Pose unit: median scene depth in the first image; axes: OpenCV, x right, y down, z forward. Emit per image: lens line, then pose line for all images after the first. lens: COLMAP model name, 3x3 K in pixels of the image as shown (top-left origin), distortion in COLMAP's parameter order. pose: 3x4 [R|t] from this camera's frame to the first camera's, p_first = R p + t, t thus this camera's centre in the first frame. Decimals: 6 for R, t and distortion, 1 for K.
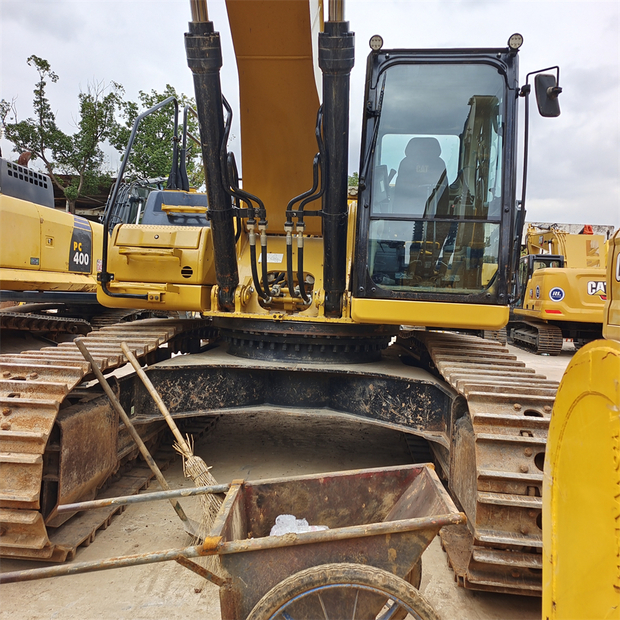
lens RADIAL K [[535.9, 0, 296.6], [0, 535.9, 310.1], [0, 0, 1]] dist [0.014685, 0.009201]
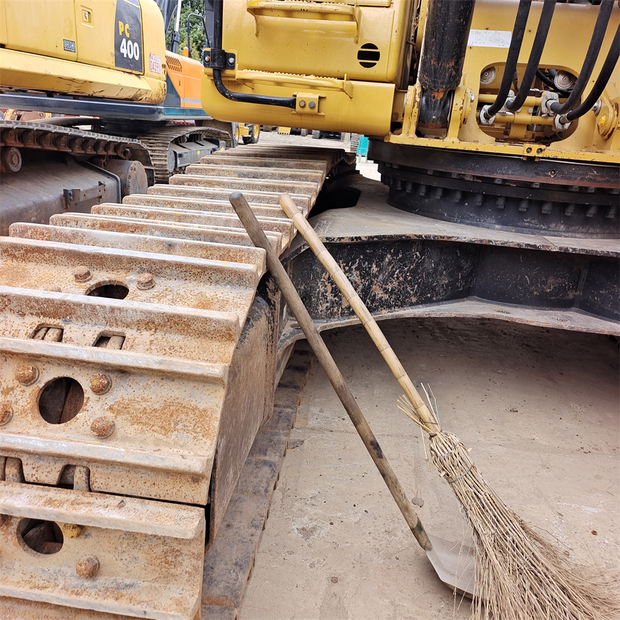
lens RADIAL K [[535.9, 0, 296.6], [0, 535.9, 310.1], [0, 0, 1]] dist [0.014685, 0.009201]
pose [[0.997818, 0.053276, -0.039009, -0.241687], [-0.038750, 0.950804, 0.307359, 0.007715], [0.053464, -0.305177, 0.950794, 0.412271]]
